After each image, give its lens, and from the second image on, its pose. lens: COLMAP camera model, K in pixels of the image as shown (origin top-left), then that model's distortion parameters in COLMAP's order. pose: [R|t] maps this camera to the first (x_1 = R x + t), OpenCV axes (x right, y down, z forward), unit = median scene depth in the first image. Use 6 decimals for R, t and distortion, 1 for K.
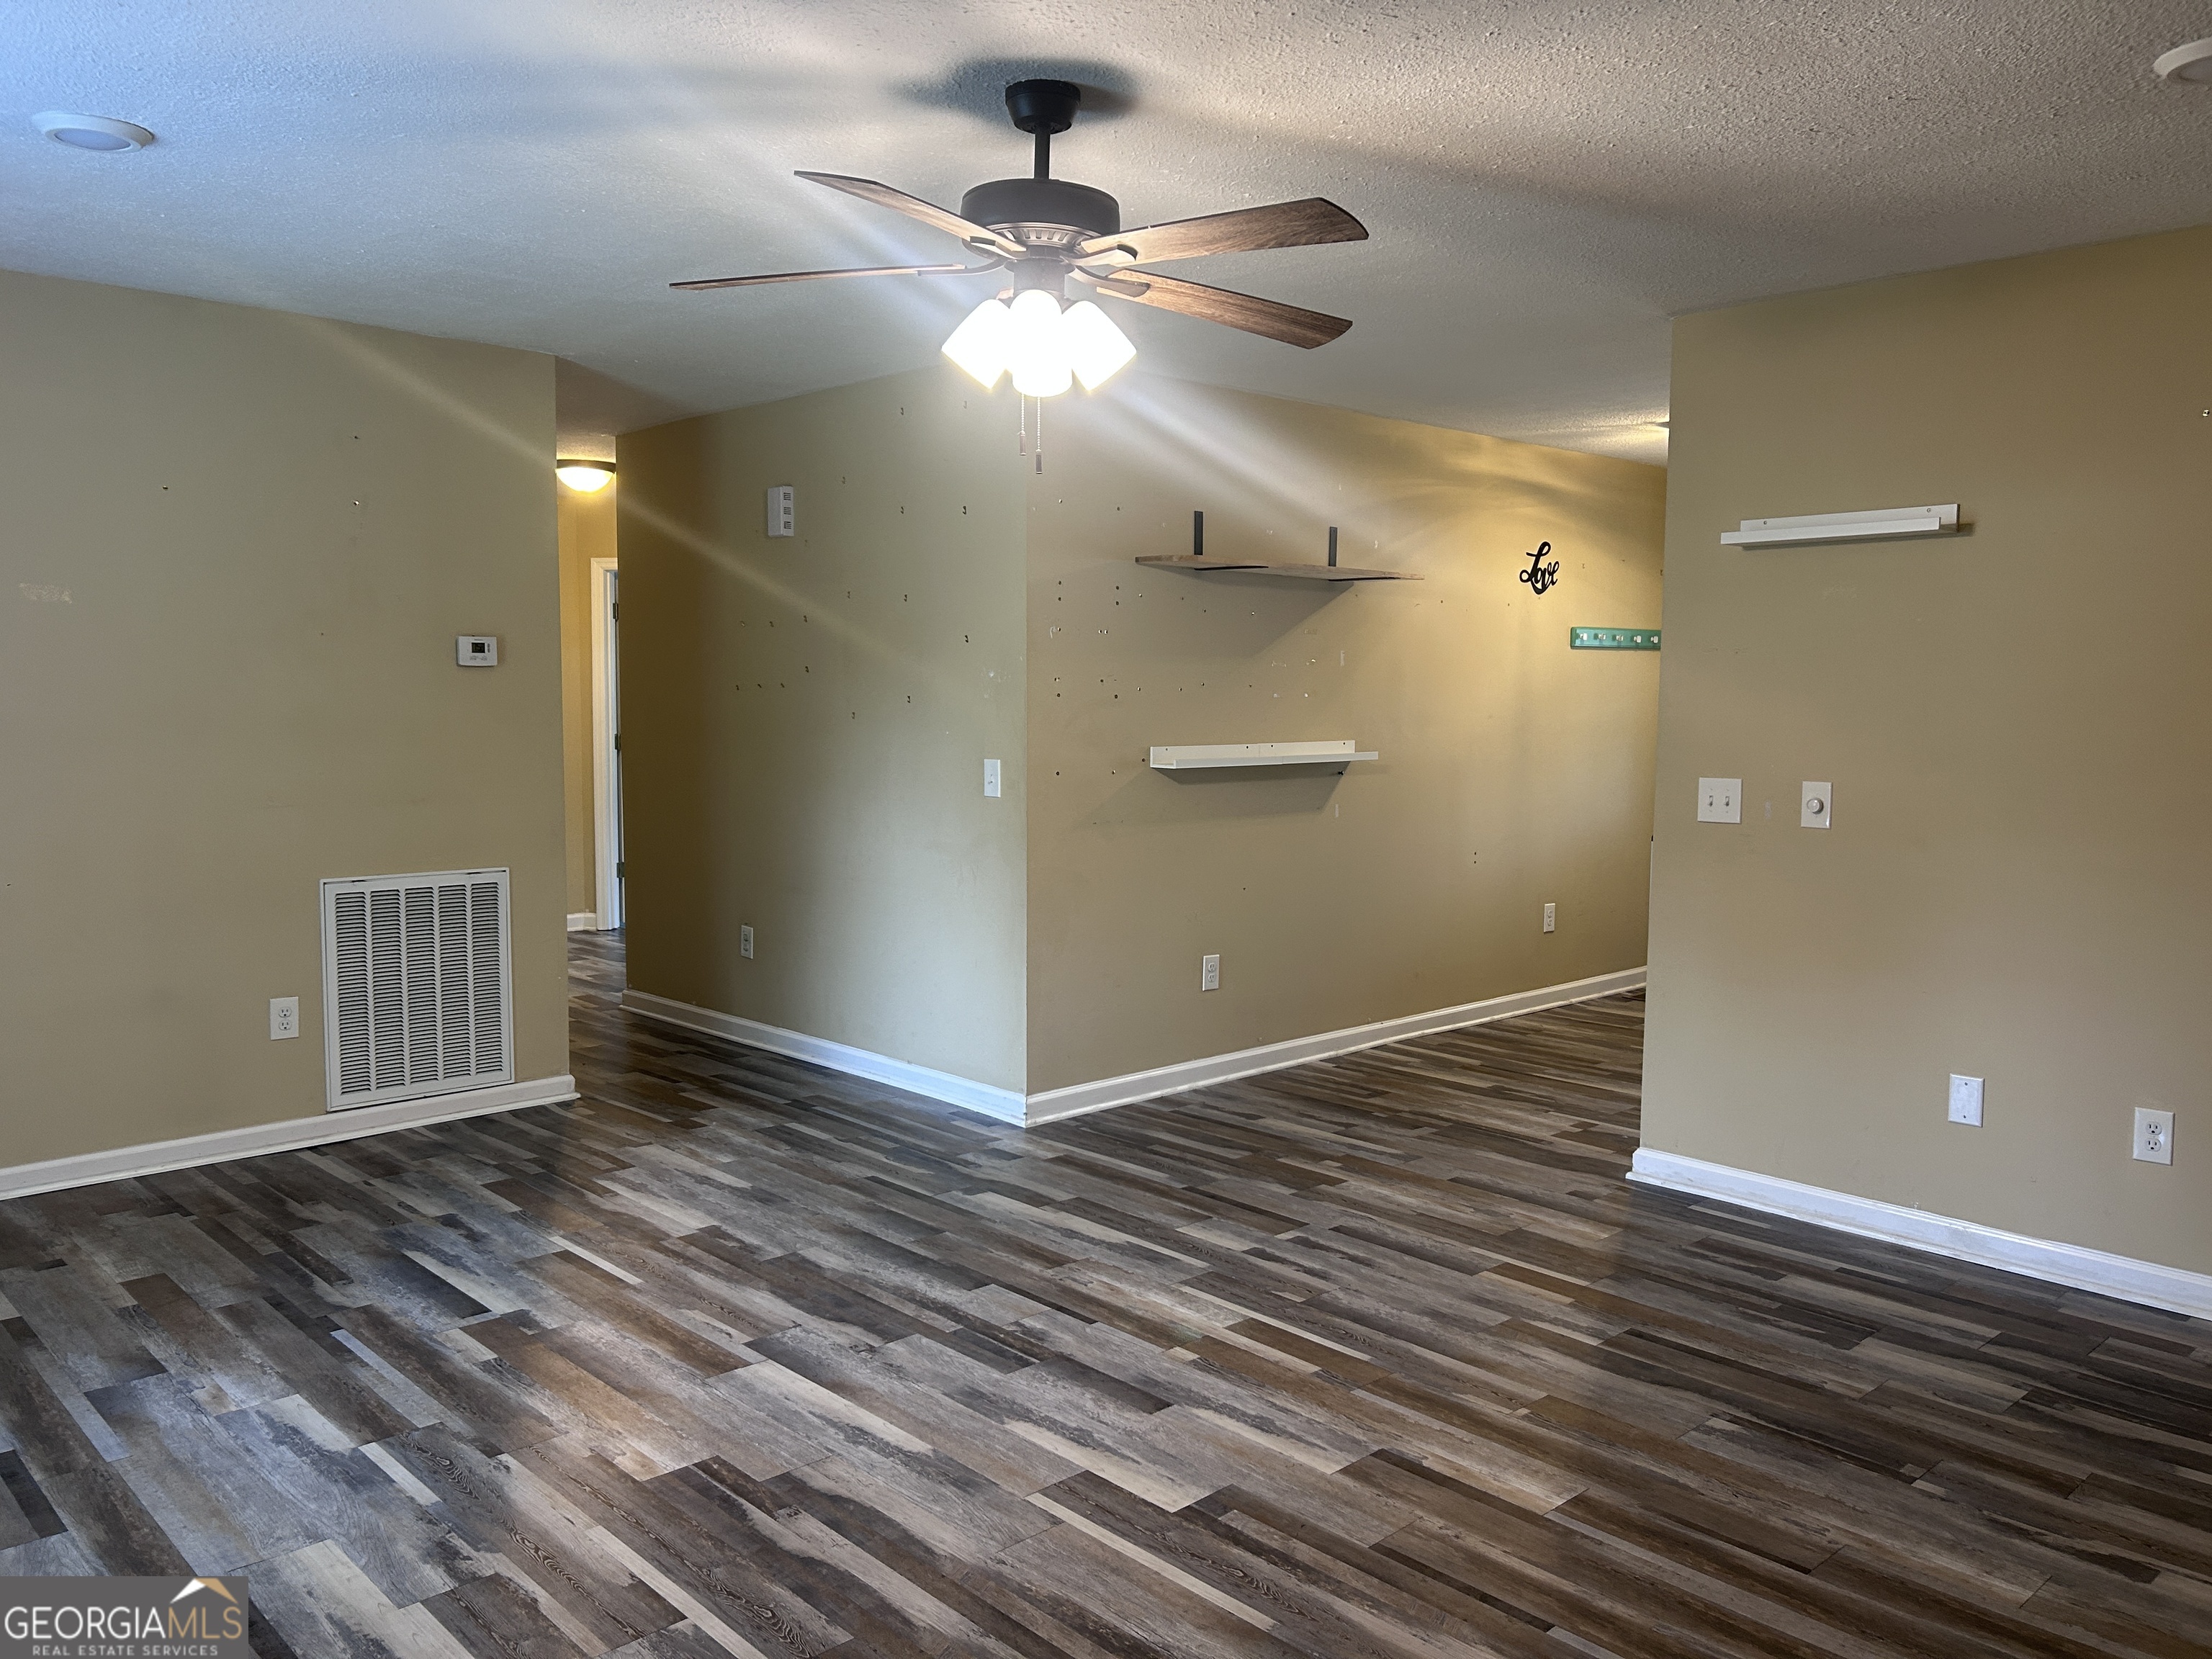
lens RADIAL K [[1659.7, 0, 1112.8], [0, 1659.7, 822.3], [0, 0, 1]] dist [0.066227, -0.040309]
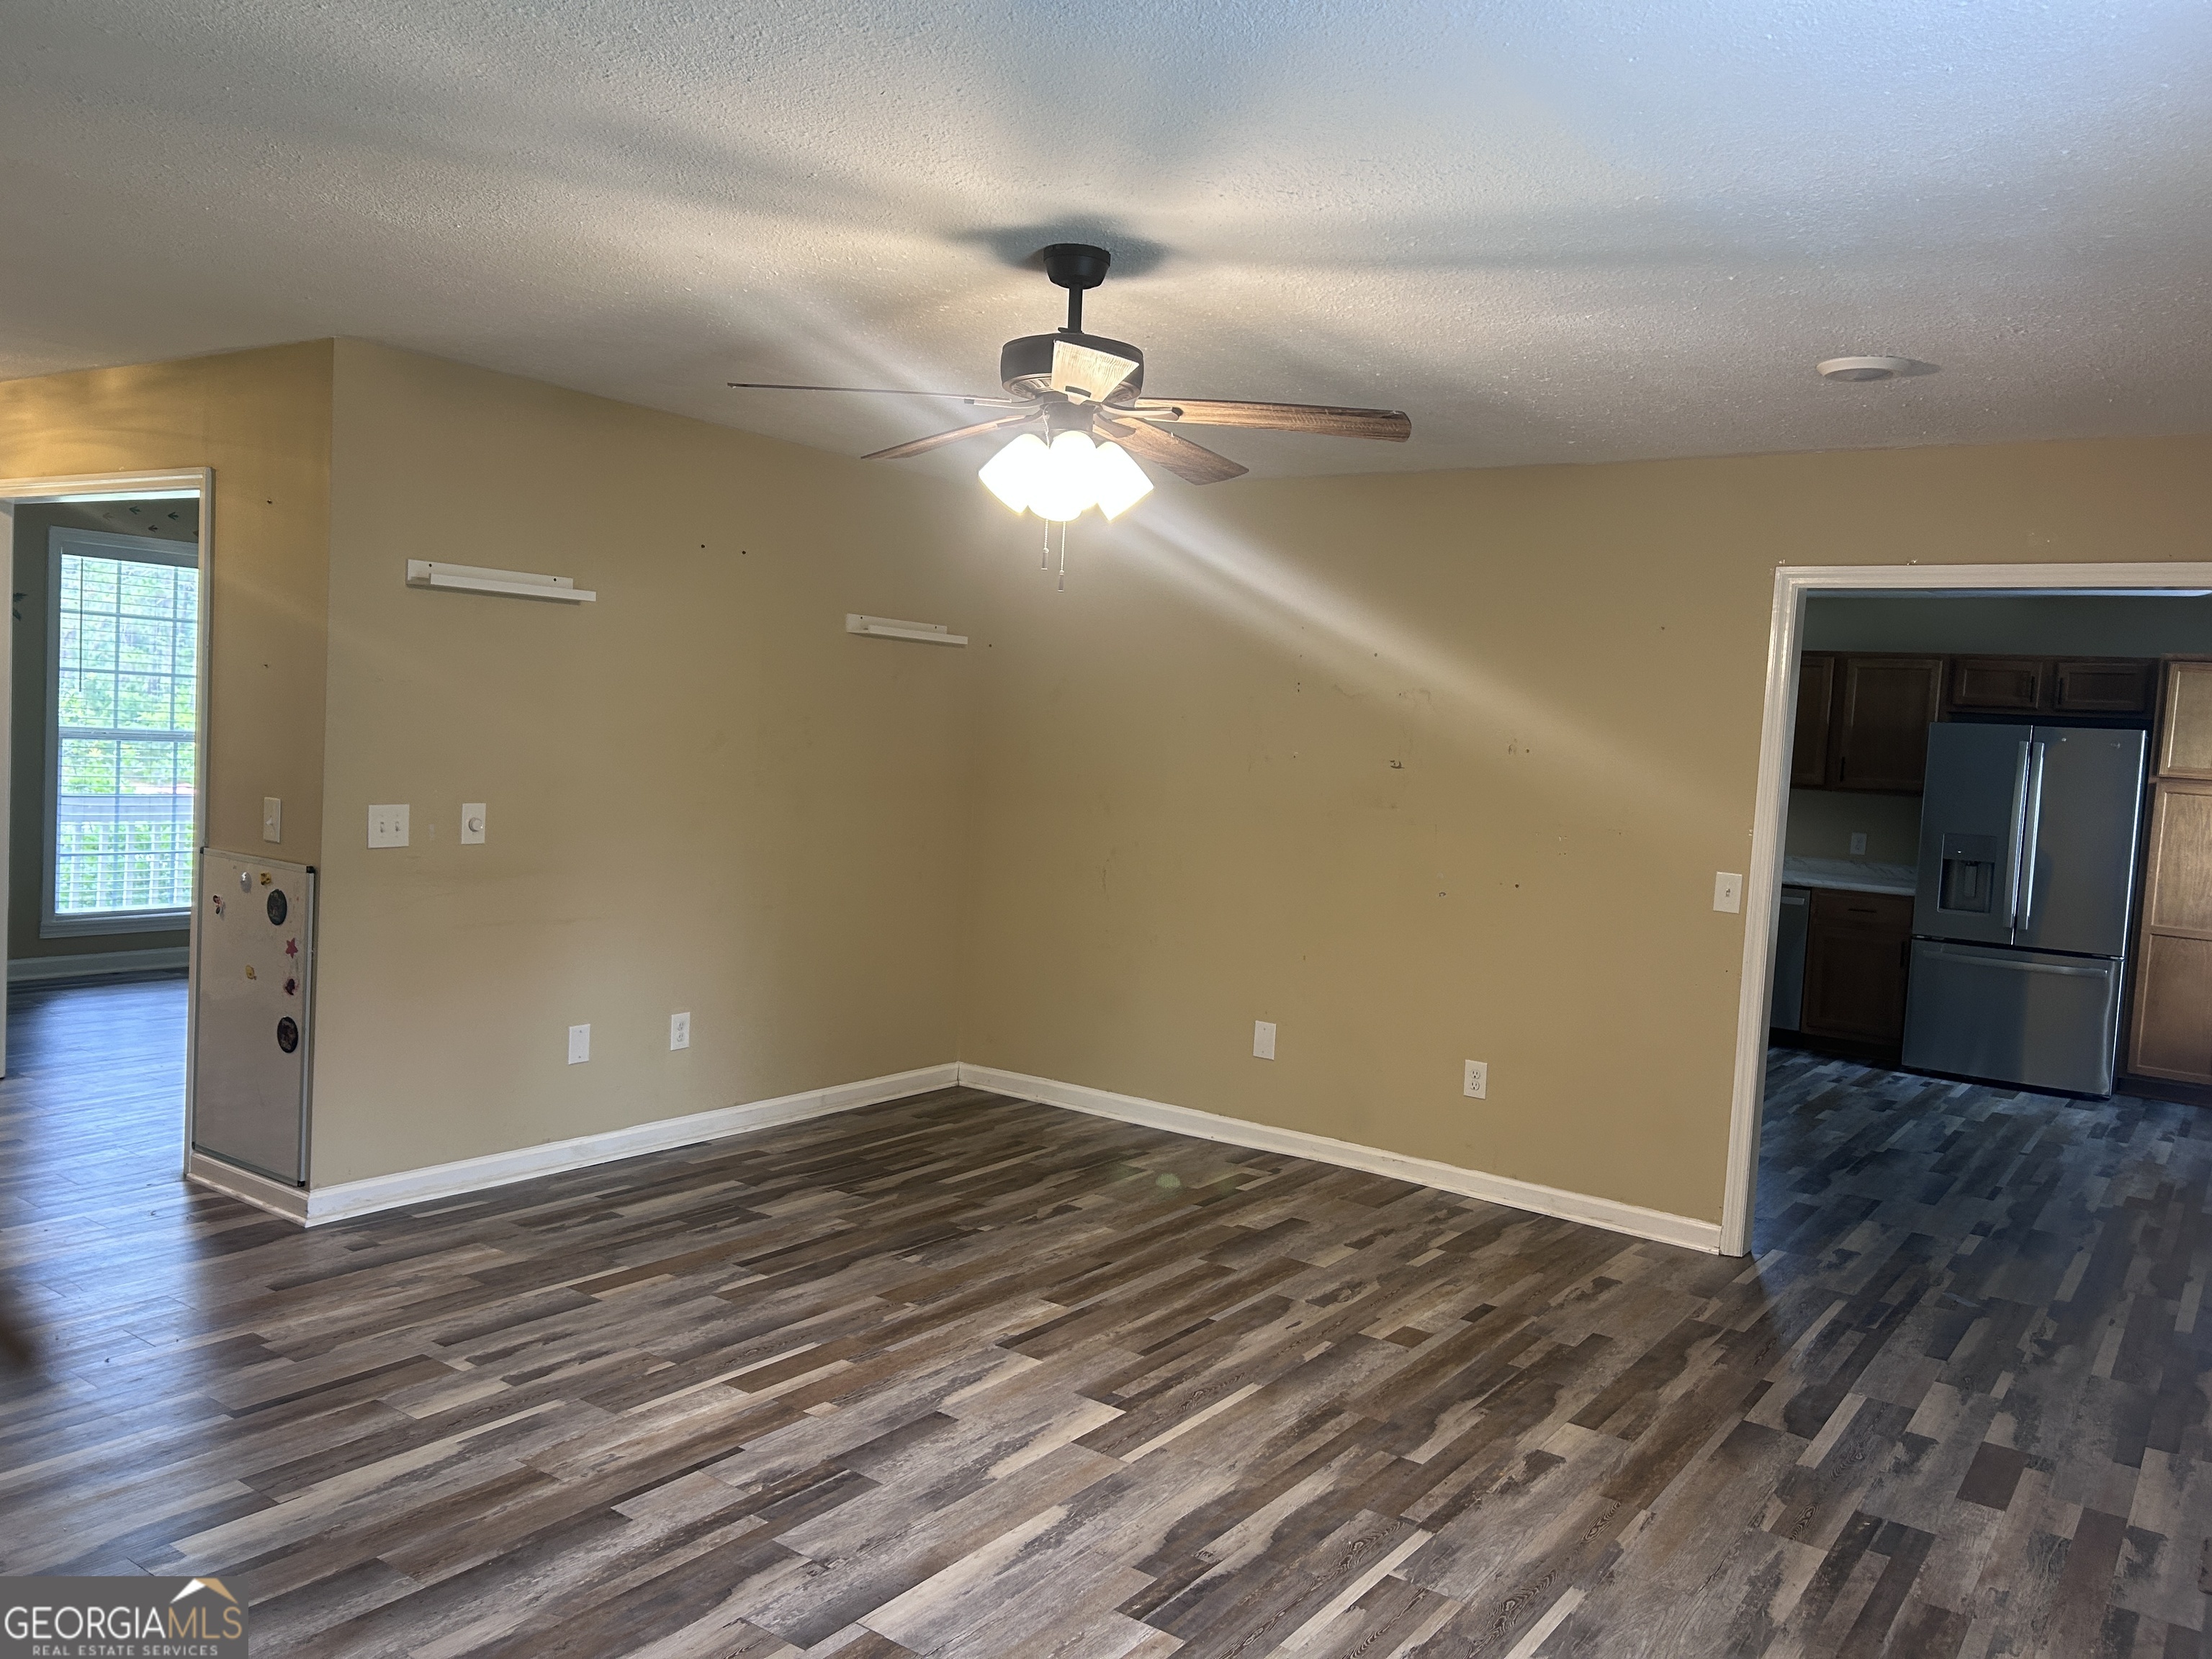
lens RADIAL K [[1659.7, 0, 1108.5], [0, 1659.7, 818.9], [0, 0, 1]] dist [0.066227, -0.040309]
pose [[-0.183178, -0.075821, 0.980151, -1.001837], [0.015365, 0.996679, 0.079971, -0.127817], [-0.982960, 0.029709, -0.181405, 1.028036]]
